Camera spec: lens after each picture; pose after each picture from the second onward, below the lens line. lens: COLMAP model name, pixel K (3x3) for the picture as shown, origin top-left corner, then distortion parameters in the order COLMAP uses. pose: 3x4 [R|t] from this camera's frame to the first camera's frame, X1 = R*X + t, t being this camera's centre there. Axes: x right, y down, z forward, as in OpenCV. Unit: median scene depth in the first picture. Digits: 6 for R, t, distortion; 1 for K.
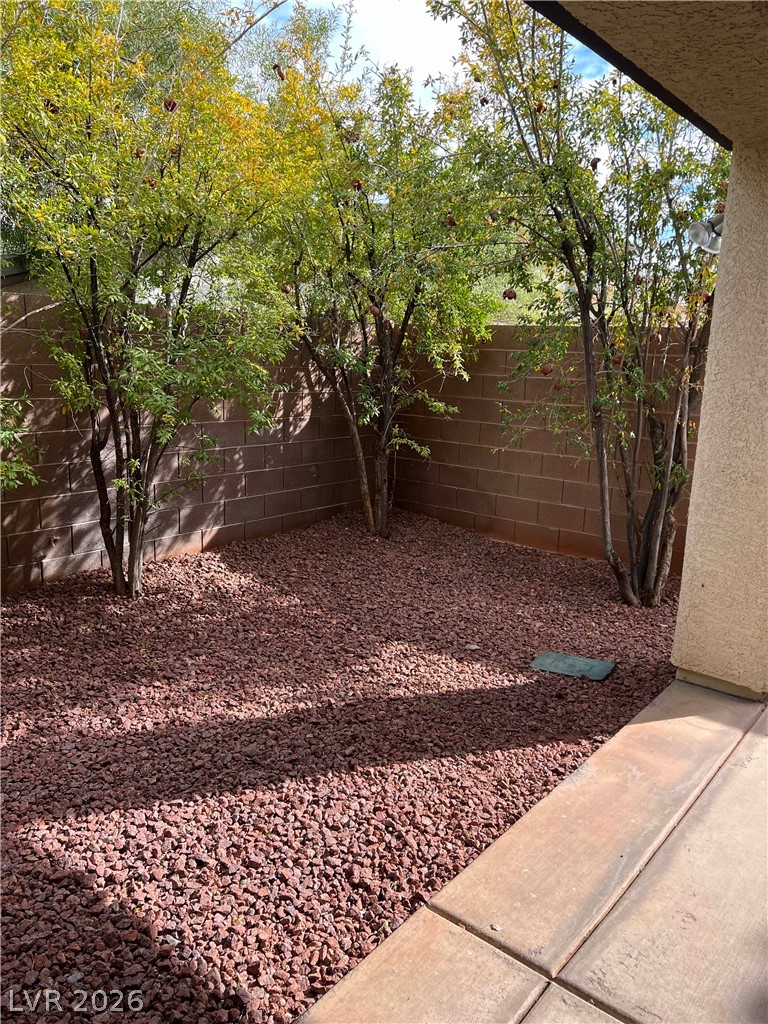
lens RADIAL K [[755.1, 0, 384.0], [0, 755.1, 512.0], [0, 0, 1]] dist [0.002939, -0.000937]
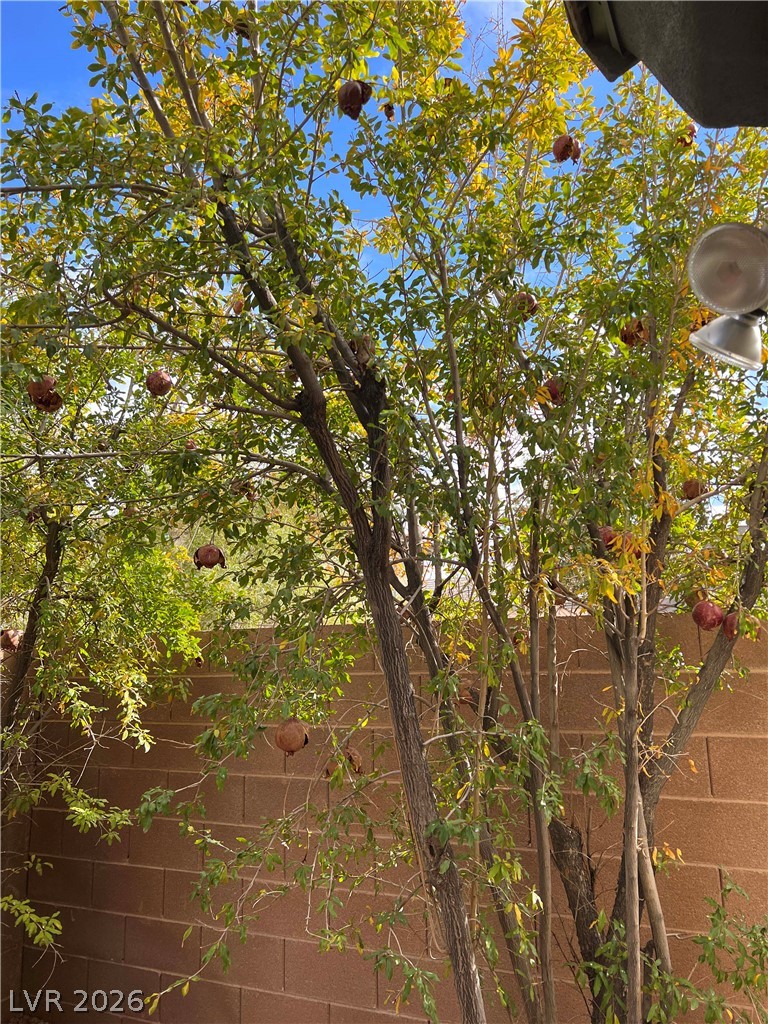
lens RADIAL K [[755.1, 0, 384.0], [0, 755.1, 512.0], [0, 0, 1]] dist [0.002939, -0.000937]
pose [[0.969896, -0.009518, 0.243332, 0.169846], [0.103799, 0.920074, -0.377742, -0.145868], [-0.220288, 0.391628, 0.893365, 0.618744]]
